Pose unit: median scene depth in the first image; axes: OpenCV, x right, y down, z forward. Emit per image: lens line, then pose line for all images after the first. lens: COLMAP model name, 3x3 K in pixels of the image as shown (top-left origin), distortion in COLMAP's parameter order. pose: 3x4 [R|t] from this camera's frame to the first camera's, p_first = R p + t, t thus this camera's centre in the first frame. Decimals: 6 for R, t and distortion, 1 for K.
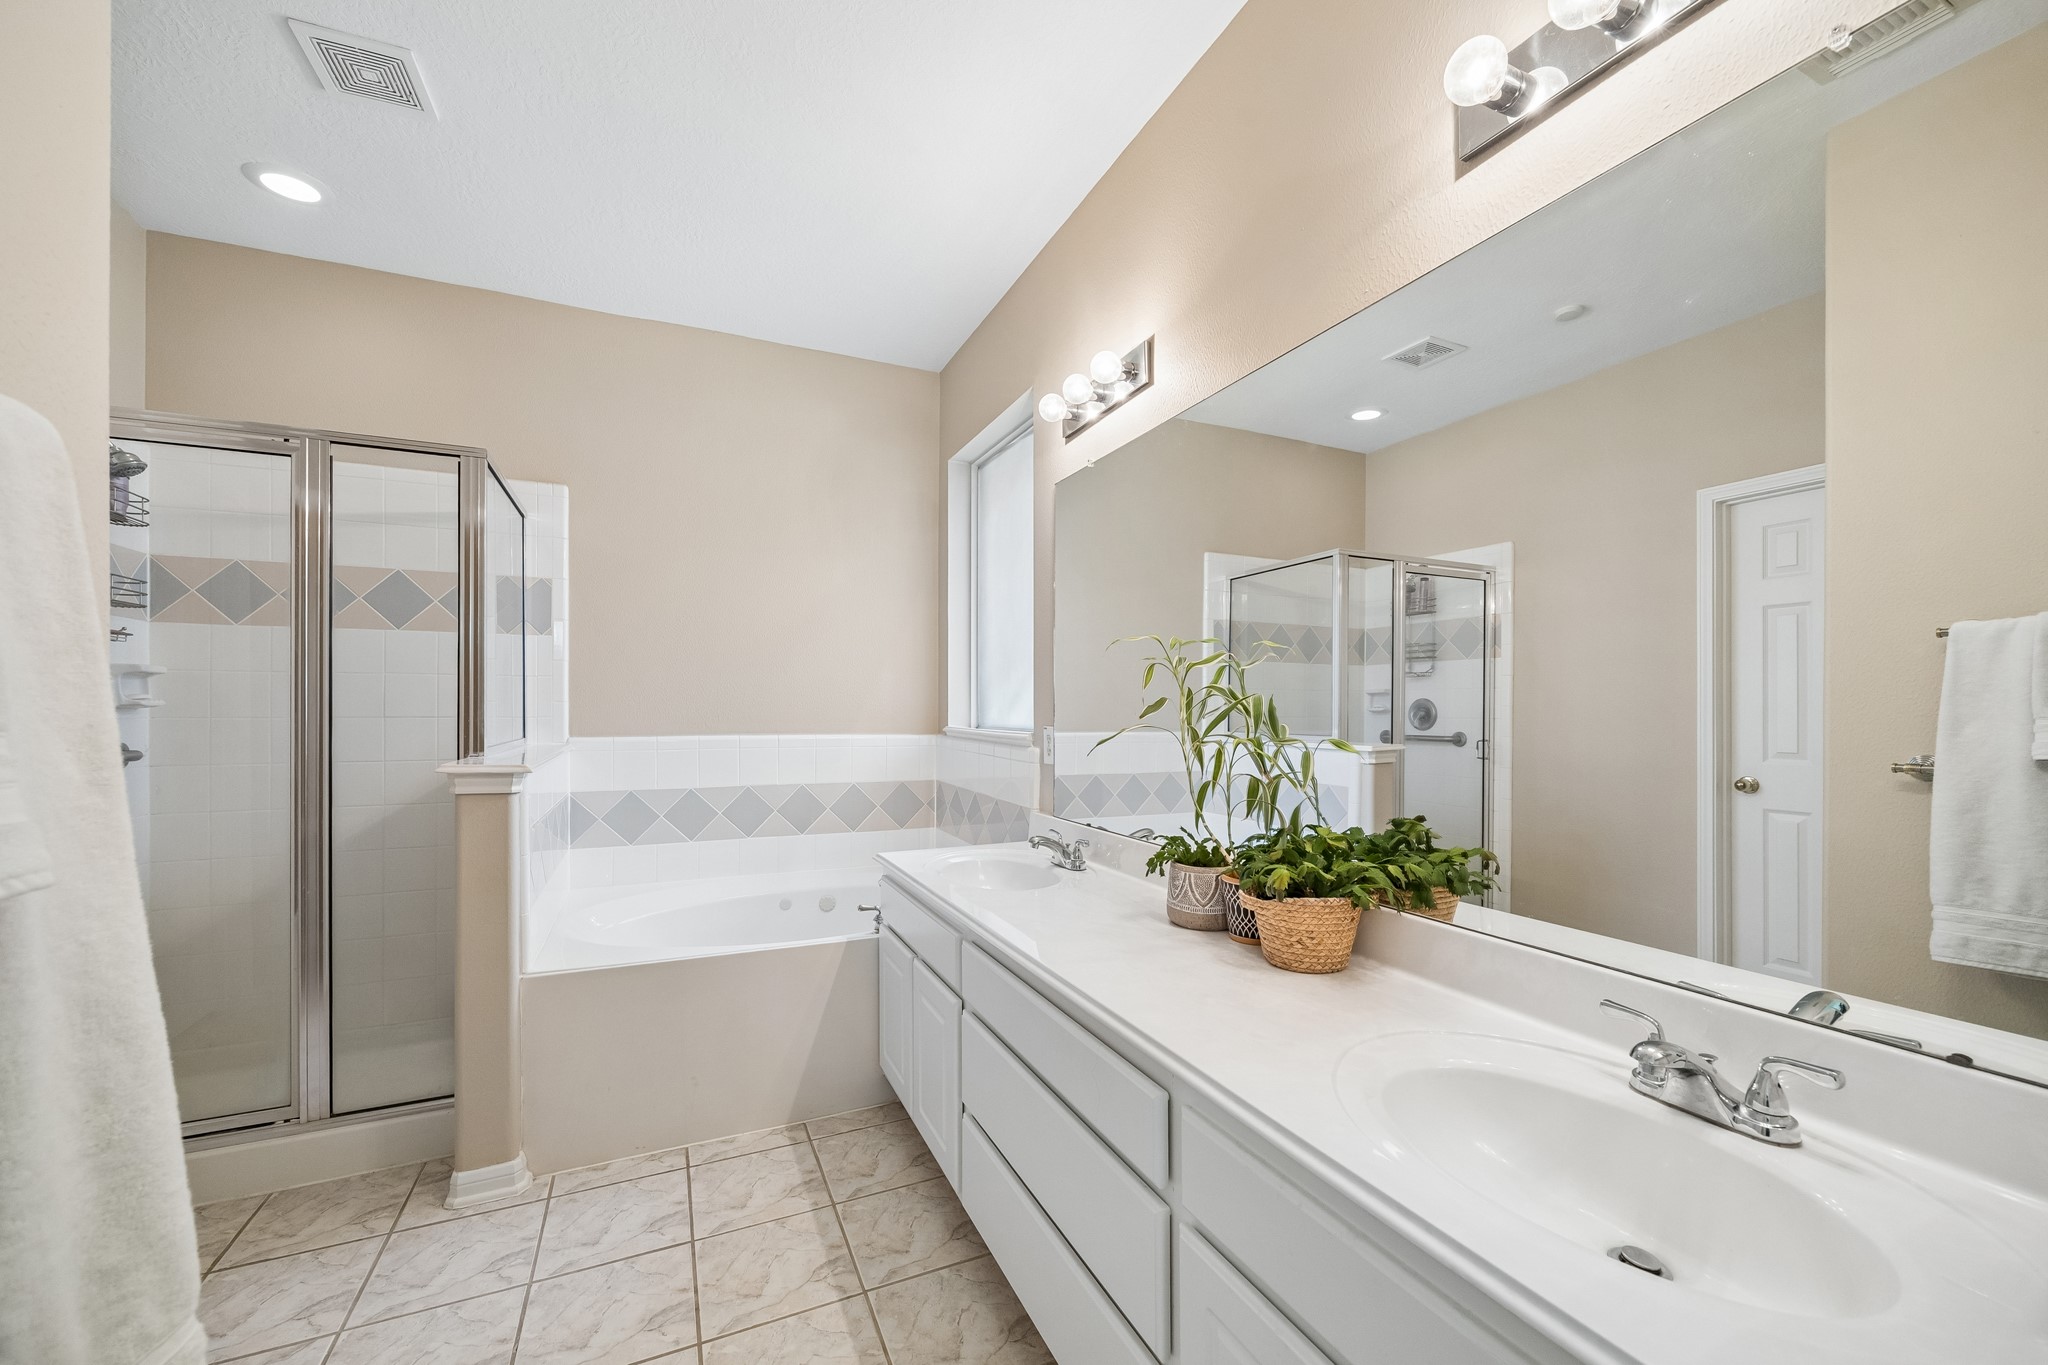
lens RADIAL K [[781.1, 0, 1016.8], [0, 781.1, 717.2], [0, 0, 1]] dist [-0.003706, 0.000167]
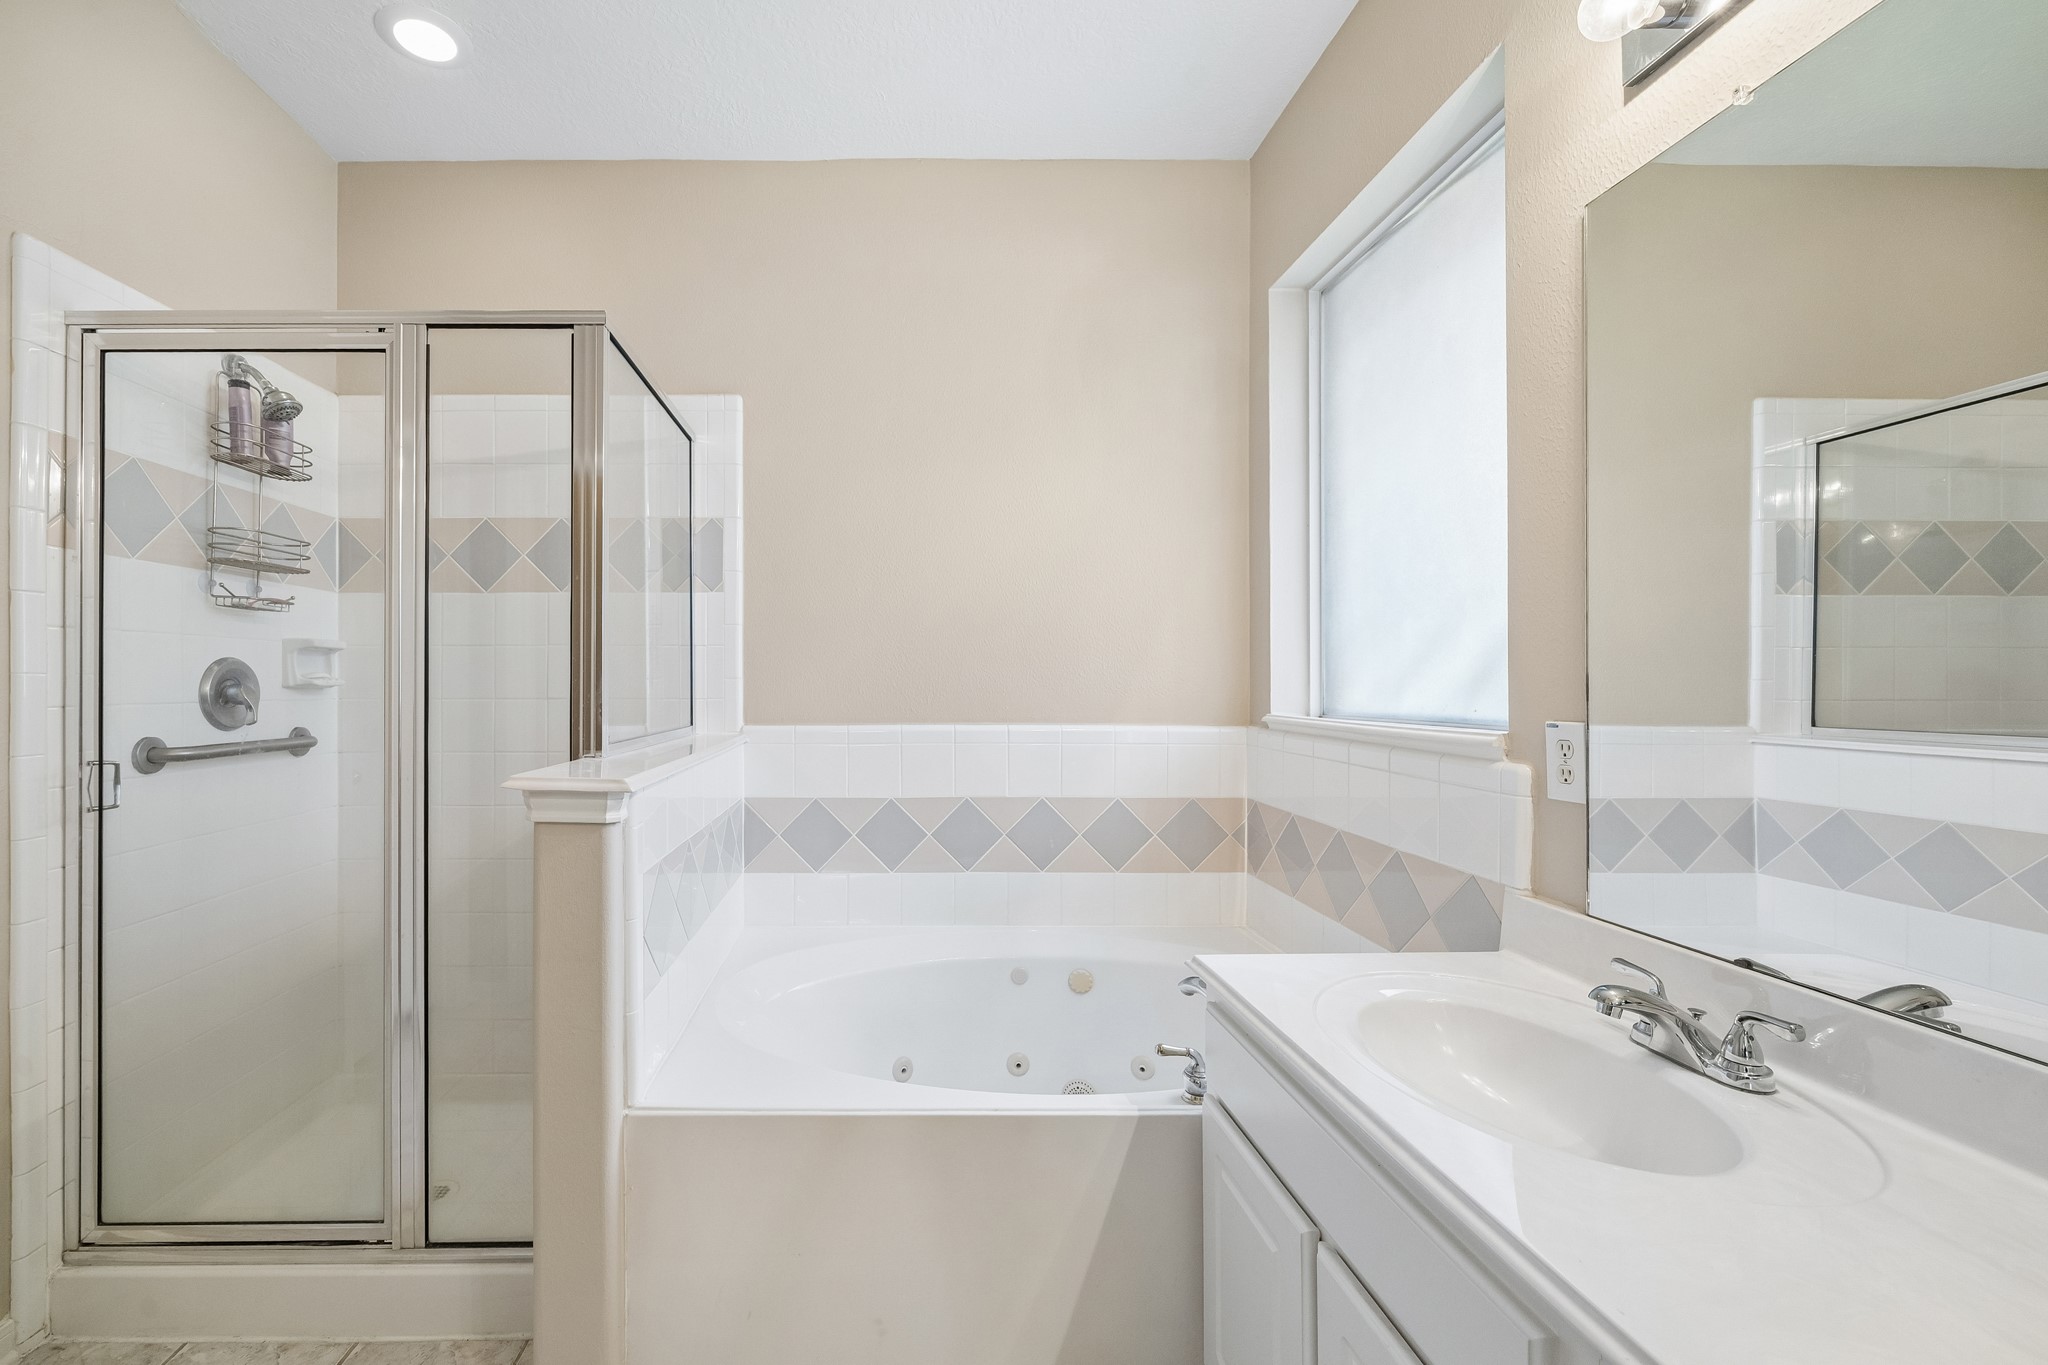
lens RADIAL K [[781.1, 0, 1020.9], [0, 781.1, 694.0], [0, 0, 1]] dist [-0.003706, 0.000167]
pose [[0.965119, -0.001221, -0.261809, -0.118490], [0.000940, 0.999999, -0.001198, -0.003782], [0.261810, 0.000910, 0.965119, 0.350148]]
